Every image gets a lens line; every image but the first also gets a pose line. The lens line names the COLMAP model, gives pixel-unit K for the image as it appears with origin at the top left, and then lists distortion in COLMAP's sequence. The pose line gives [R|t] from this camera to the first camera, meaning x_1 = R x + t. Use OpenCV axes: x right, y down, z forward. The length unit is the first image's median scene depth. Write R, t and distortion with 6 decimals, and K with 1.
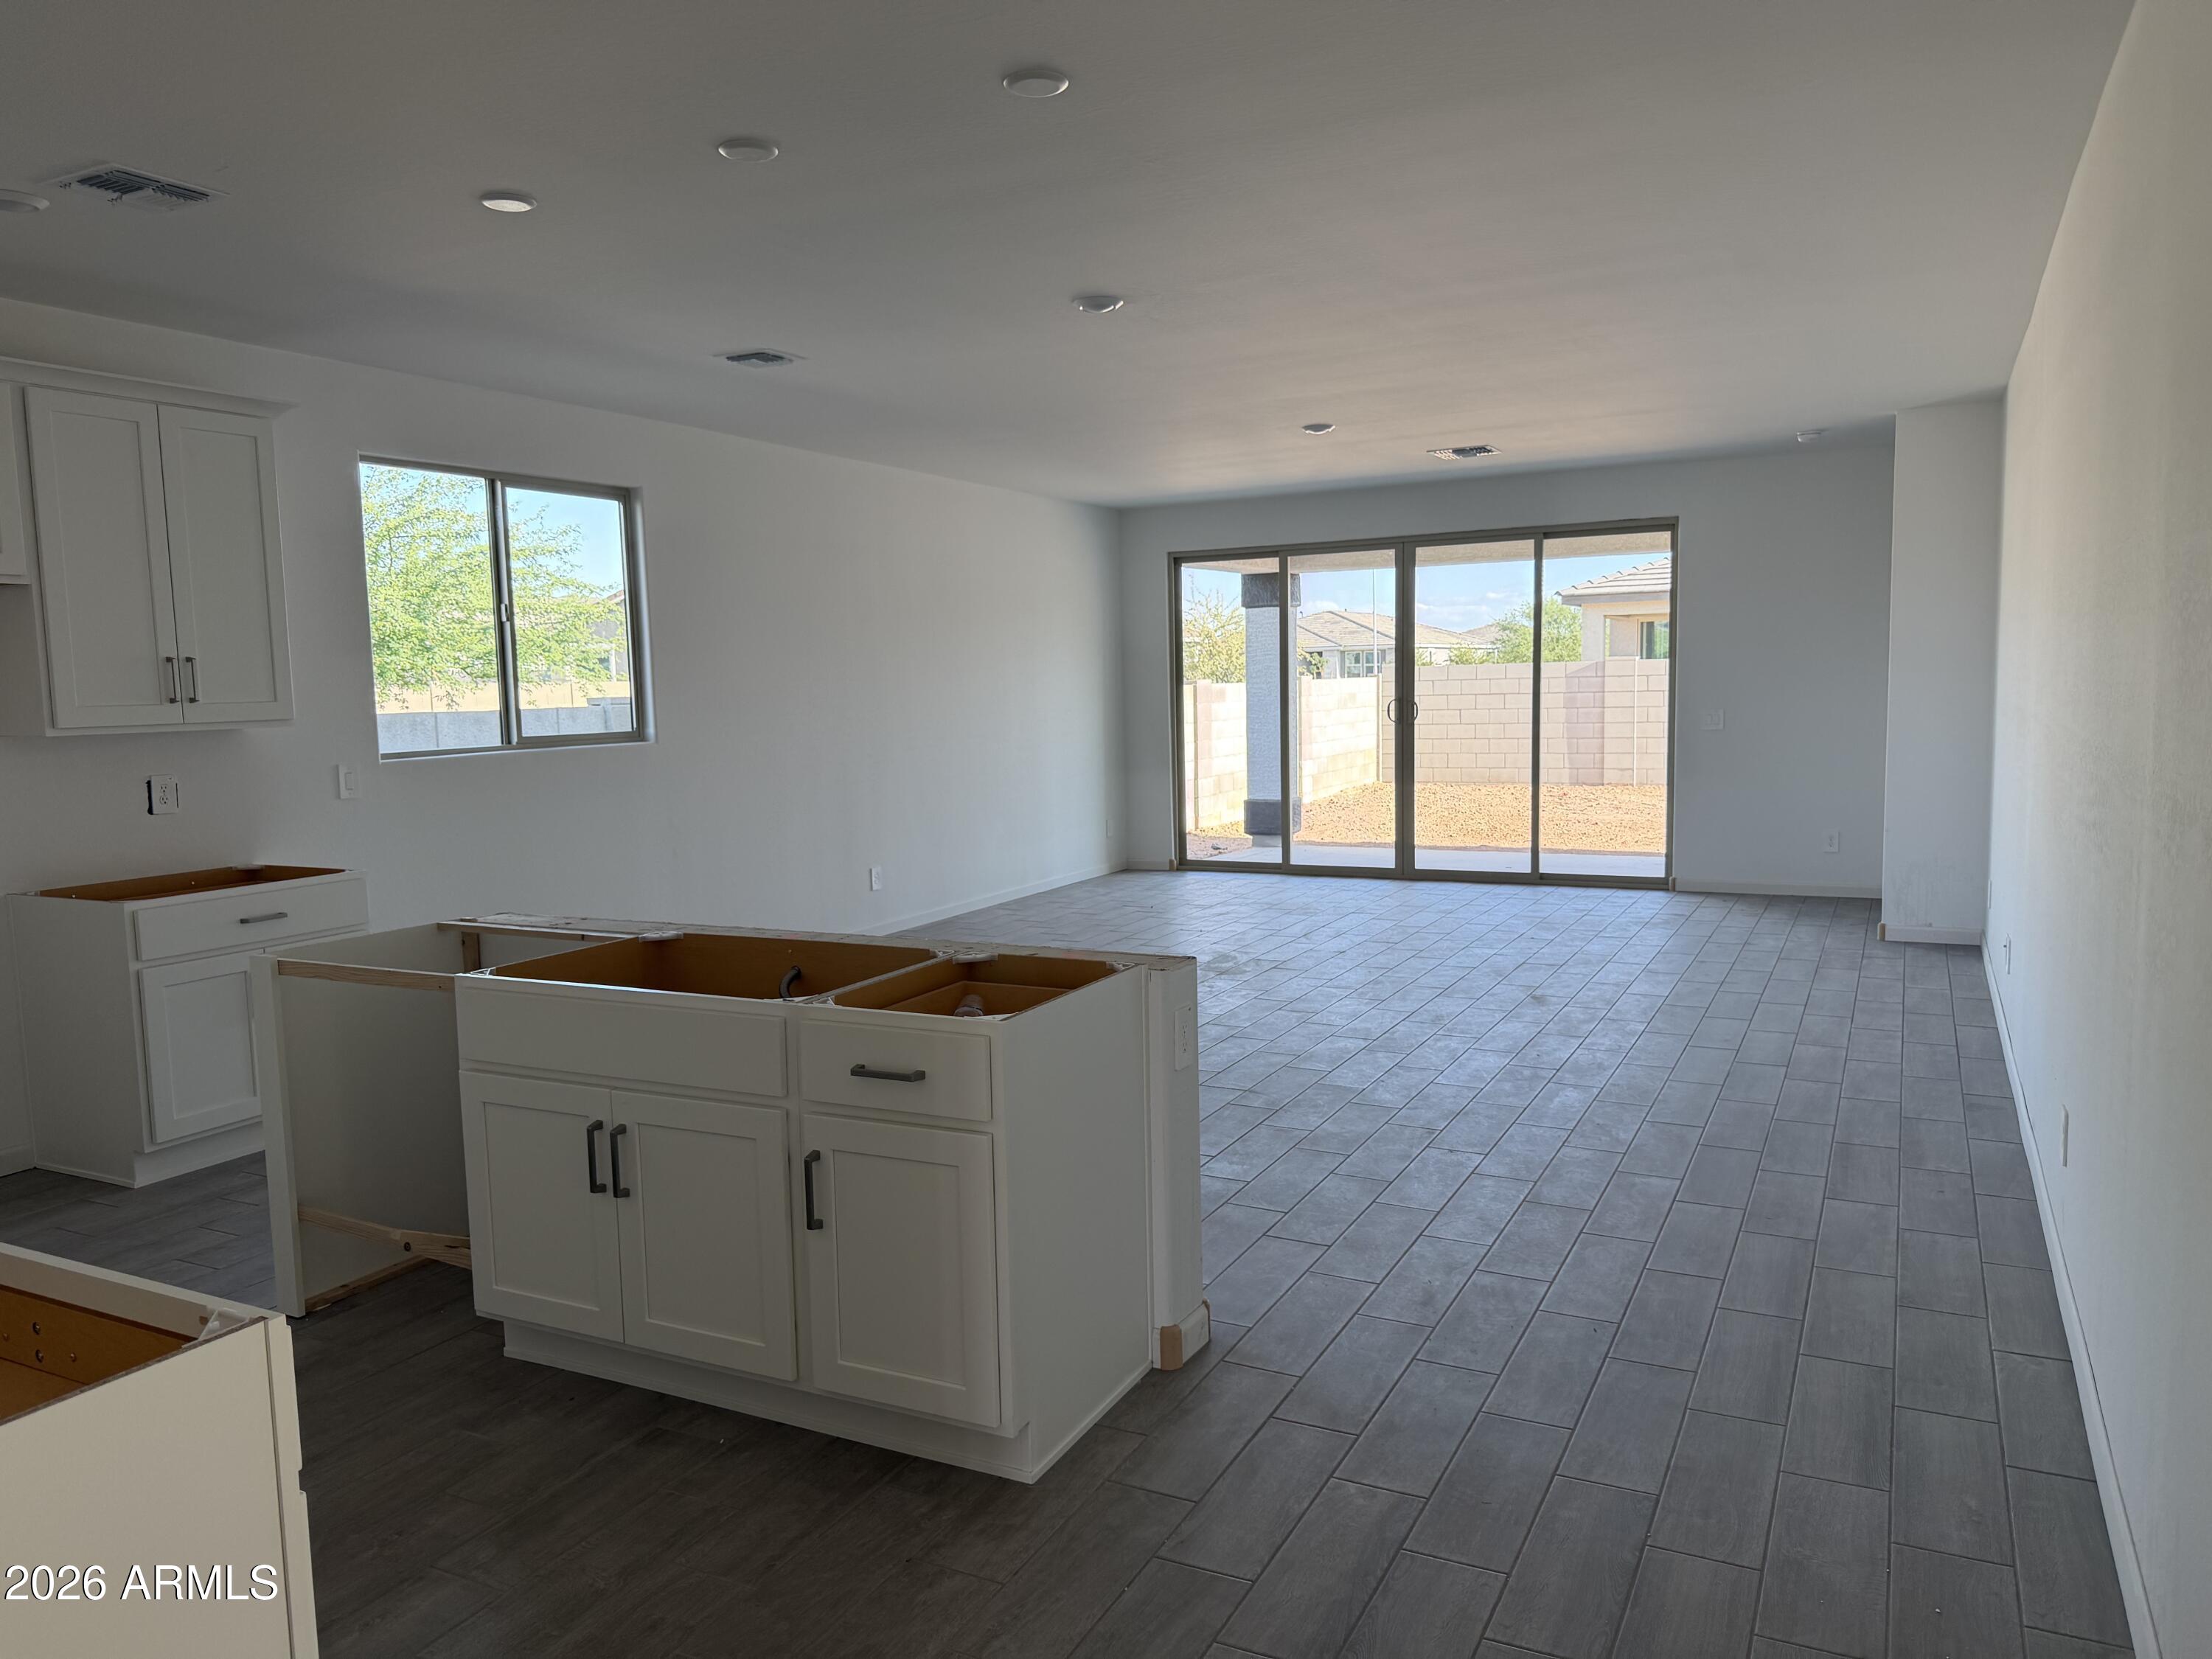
lens RADIAL K [[1559.3, 0, 1070.0], [0, 1559.3, 850.6], [0, 0, 1]] dist [0.022677, -0.002678]
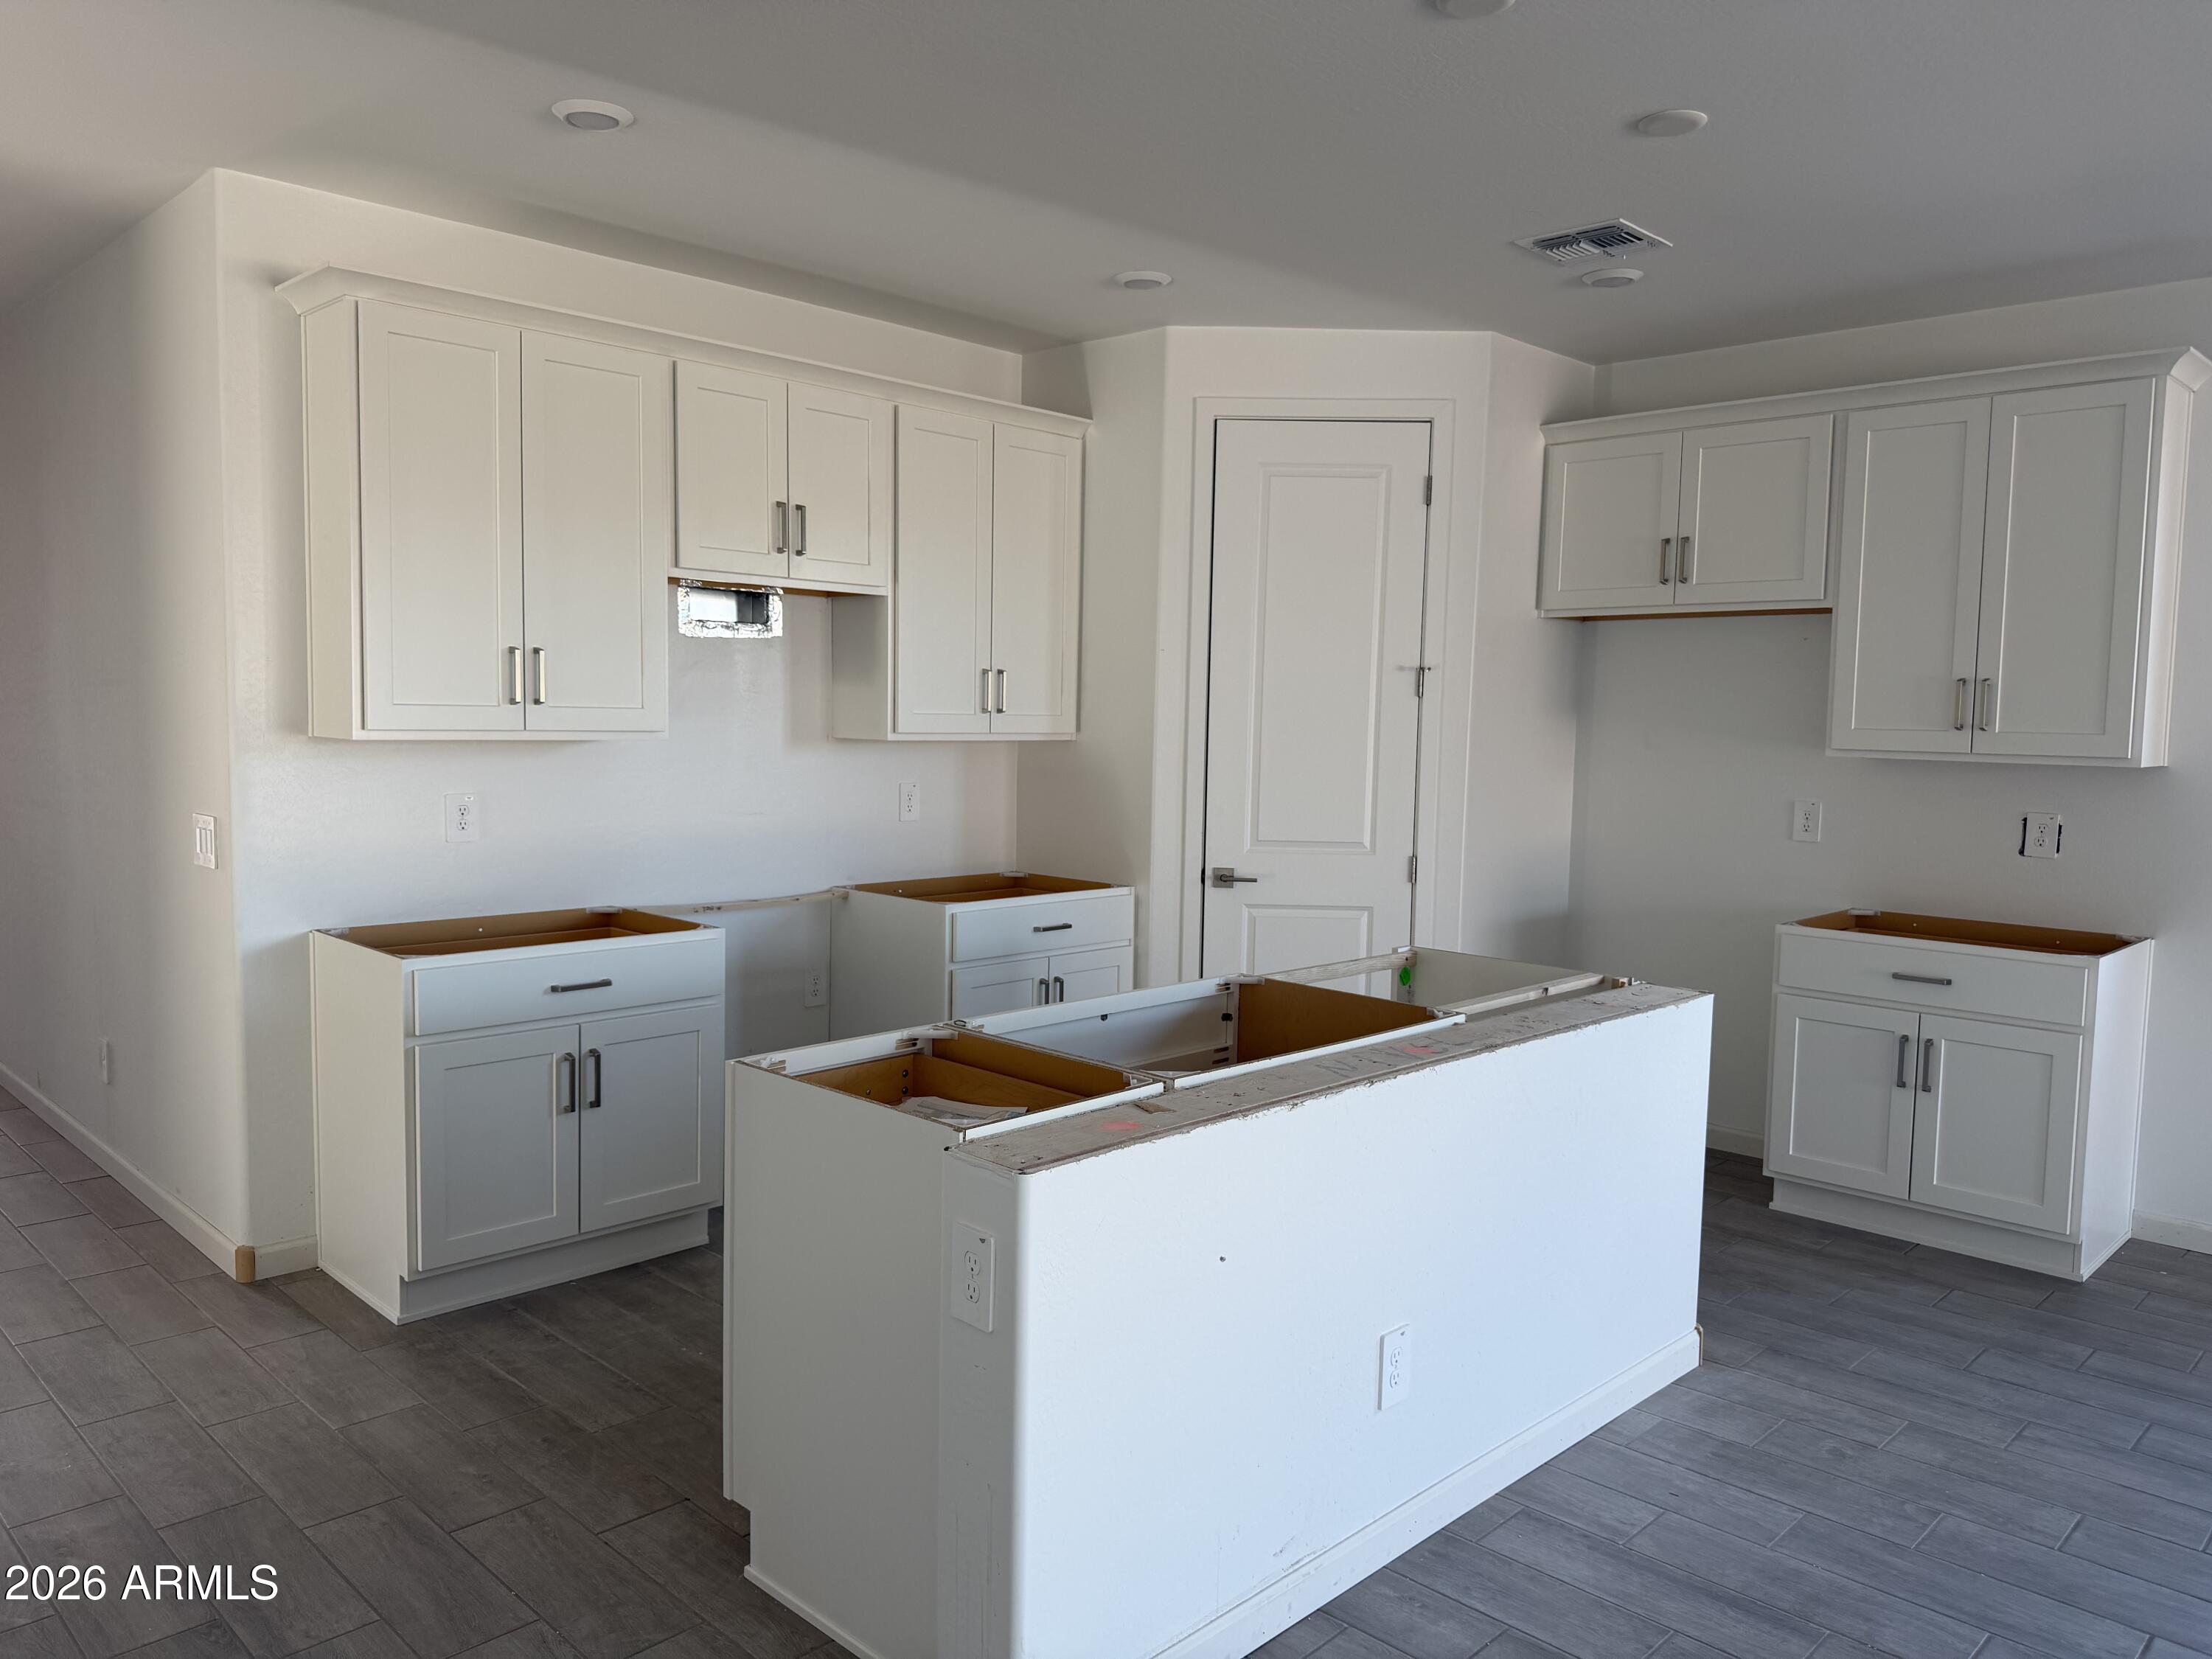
lens RADIAL K [[1577.2, 0, 1115.8], [0, 1577.2, 824.3], [0, 0, 1]] dist [0.034299, -0.040076]
pose [[-0.278144, 0.088064, -0.956494, 0.201300], [-0.121417, 0.984577, 0.125957, -0.045252], [0.952835, 0.151169, -0.263162, 0.368933]]
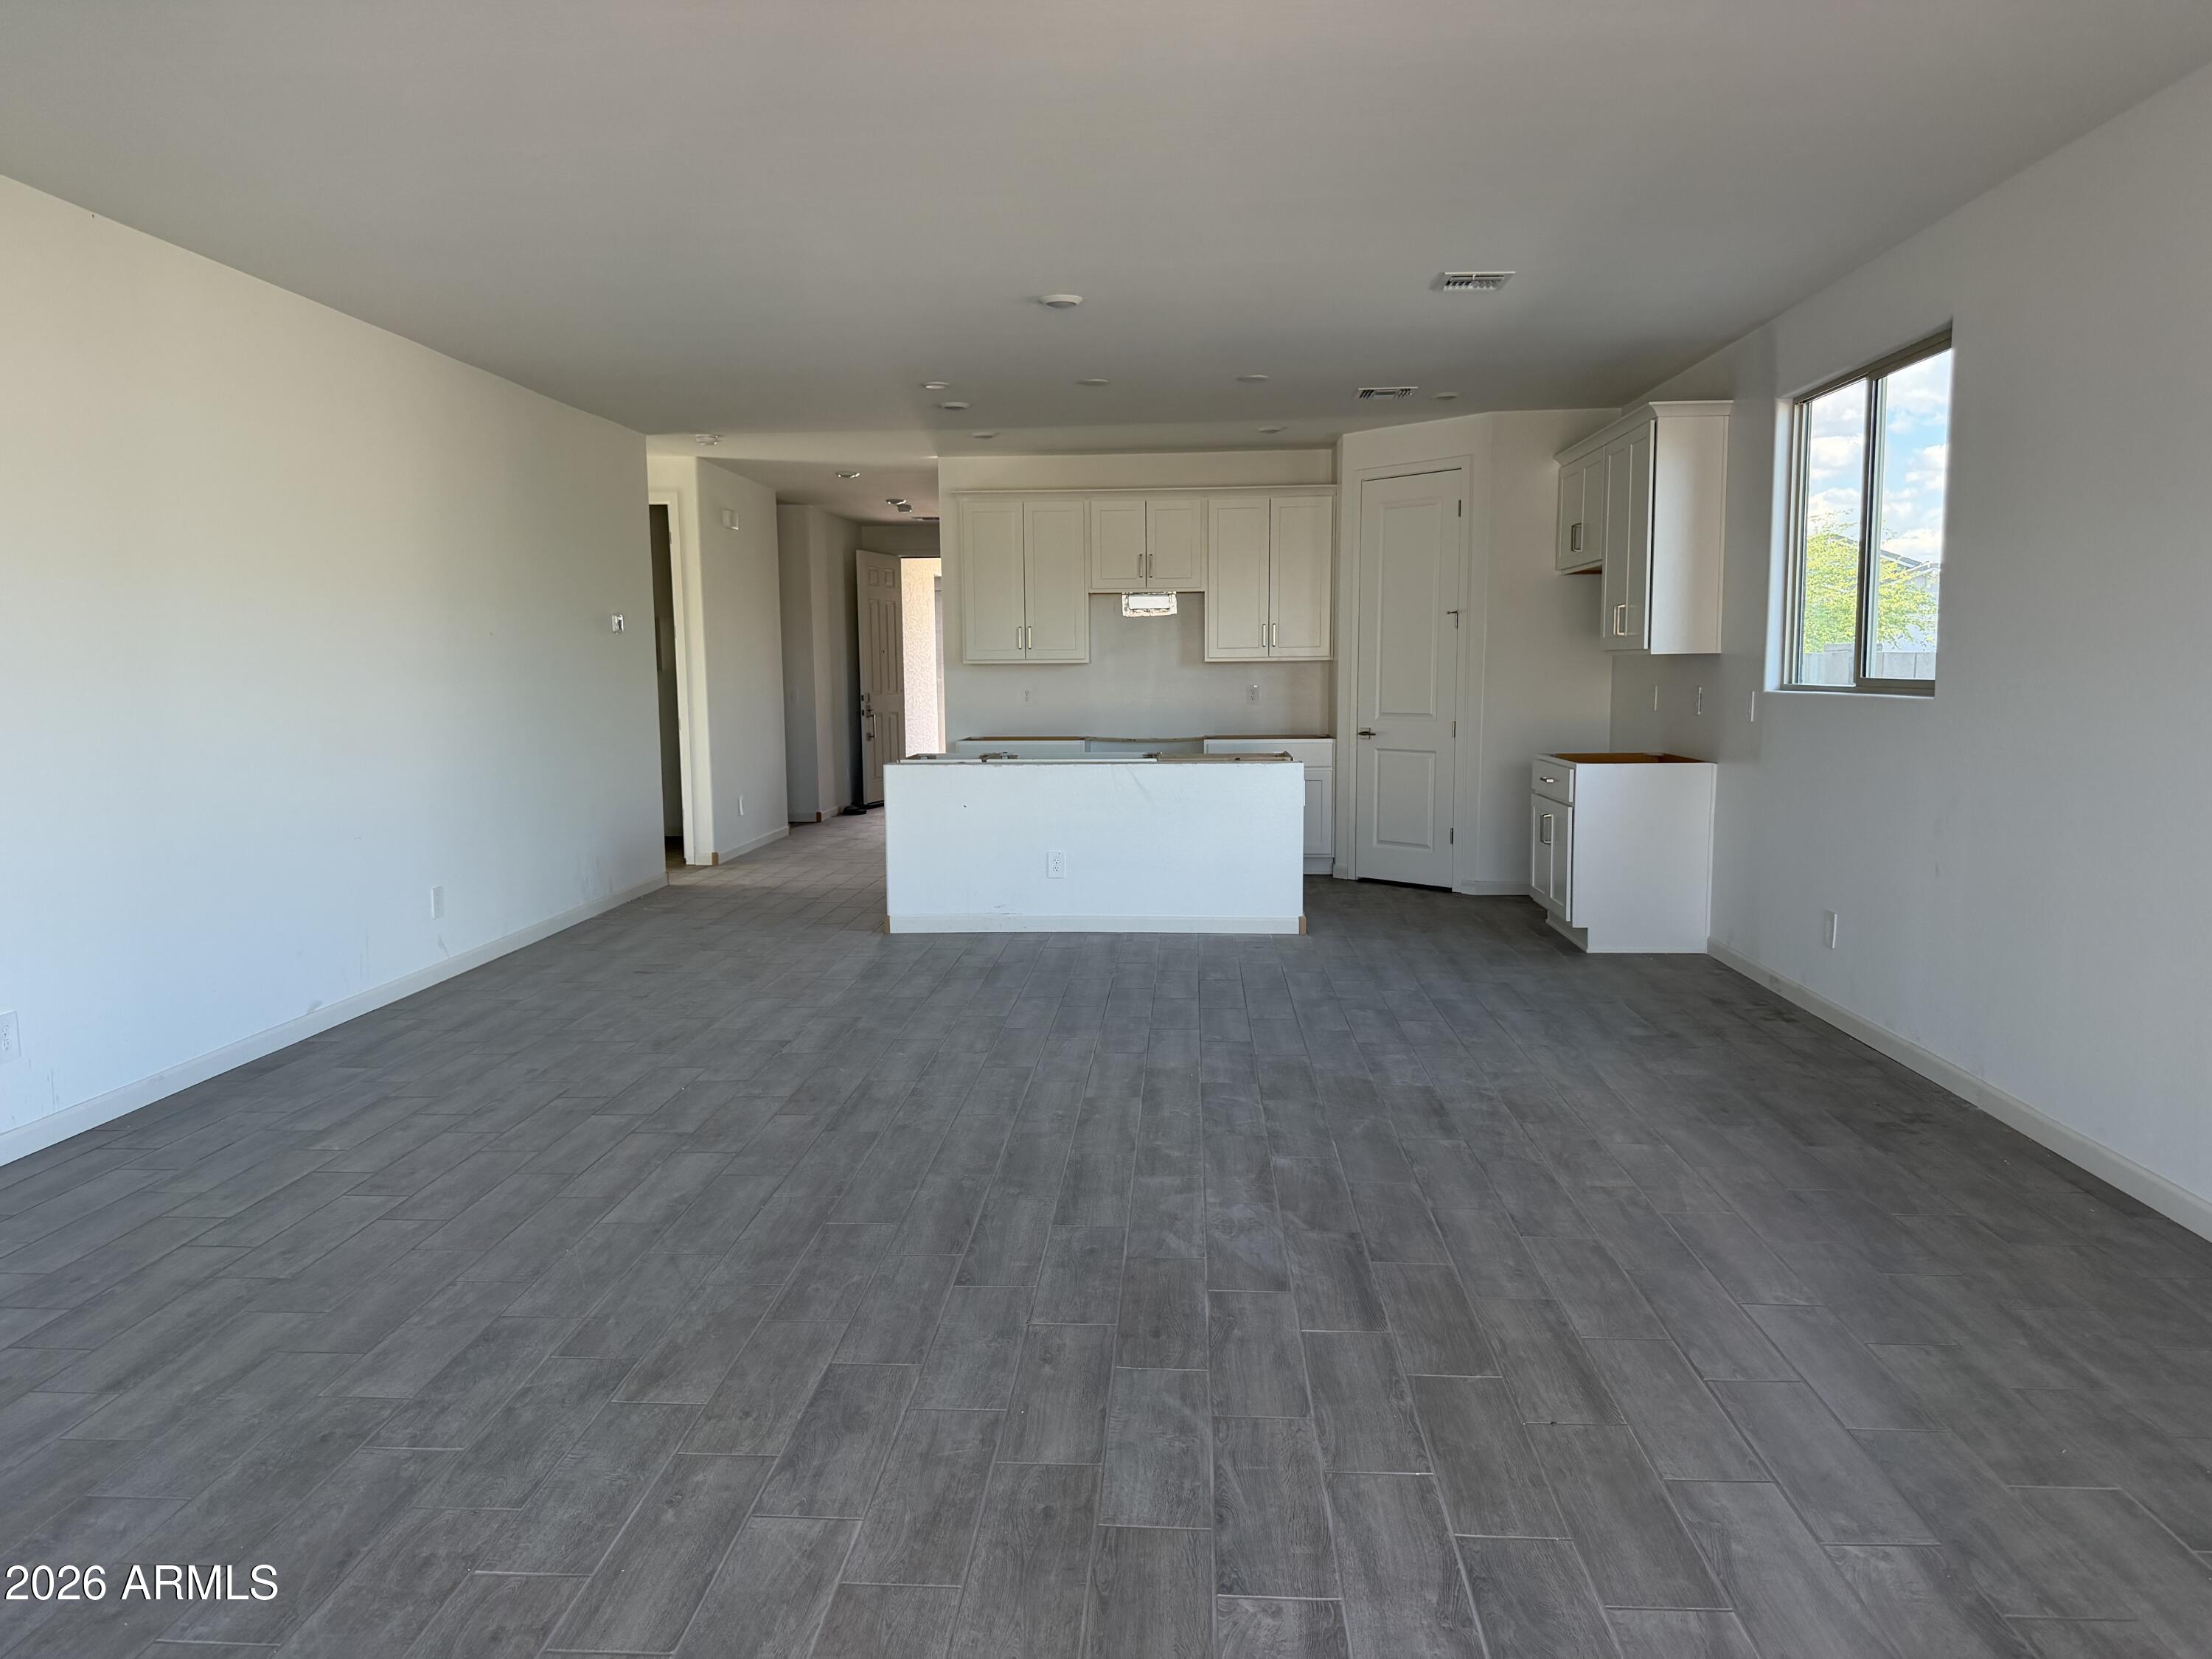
lens RADIAL K [[1559.3, 0, 1070.0], [0, 1559.3, 850.6], [0, 0, 1]] dist [0.022677, -0.002678]
pose [[-0.916710, 0.078926, -0.391681, 0.232994], [-0.013897, 0.973404, 0.228674, -0.105396], [0.399312, 0.215071, -0.891232, 0.997186]]
